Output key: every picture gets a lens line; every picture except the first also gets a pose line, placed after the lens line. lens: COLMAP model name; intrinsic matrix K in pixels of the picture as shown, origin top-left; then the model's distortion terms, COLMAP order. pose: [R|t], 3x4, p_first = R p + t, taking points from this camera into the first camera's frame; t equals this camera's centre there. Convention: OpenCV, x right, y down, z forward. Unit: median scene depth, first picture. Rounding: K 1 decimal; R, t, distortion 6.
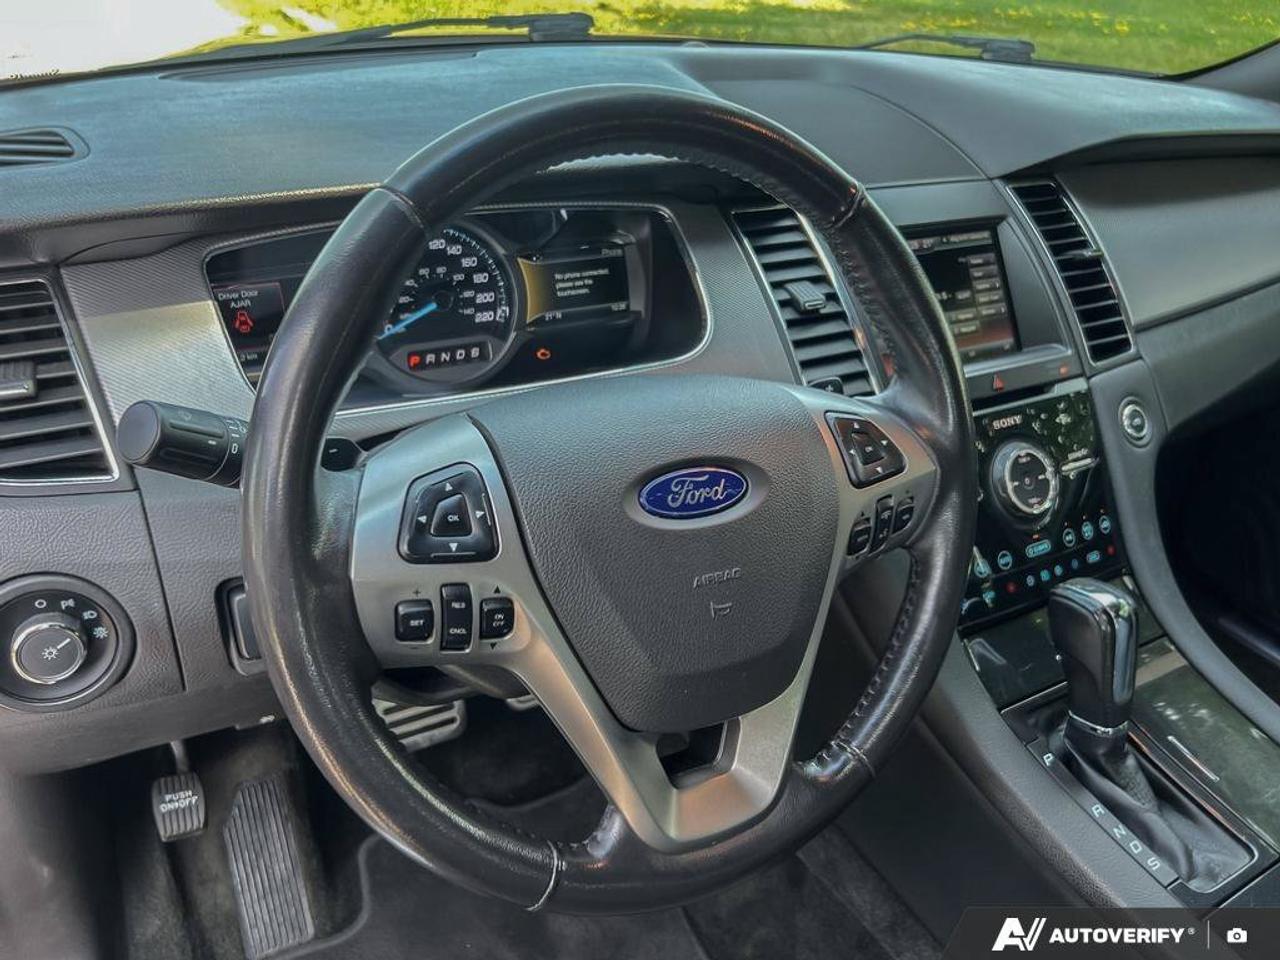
lens RADIAL K [[1075.3, 0, 643.9], [0, 1075.3, 488.5], [0, 0, 1]] dist [0.025174, -0.021854]
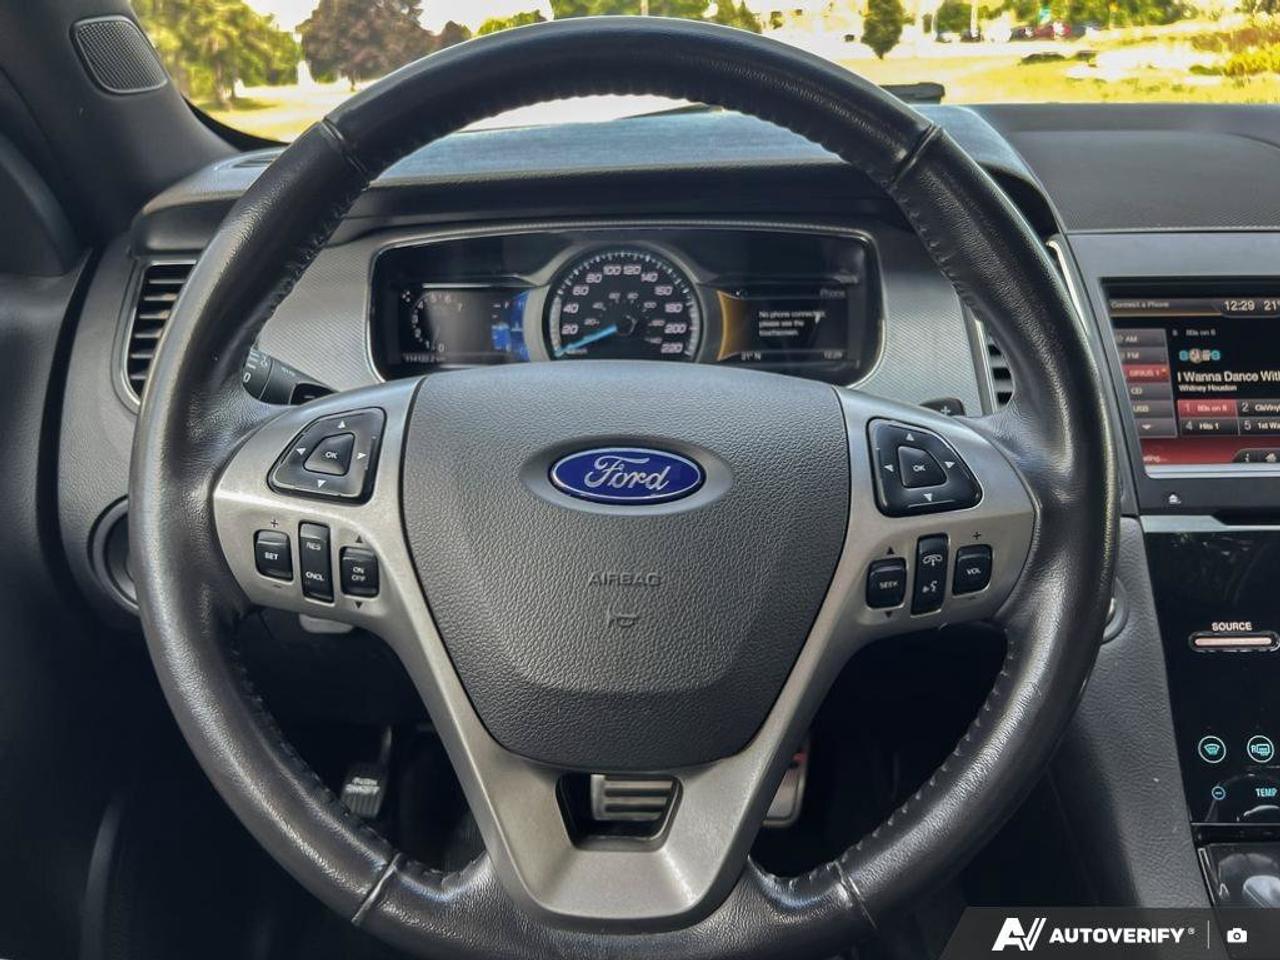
lens RADIAL K [[1075.3, 0, 639.9], [0, 1075.3, 479.8], [0, 0, 1]] dist [0.025174, -0.021854]
pose [[0.870238, 0.104068, -0.481514, 0.295399], [-0.177631, 0.977967, -0.109667, 0.062019], [0.459493, 0.180968, 0.869550, 0.189914]]
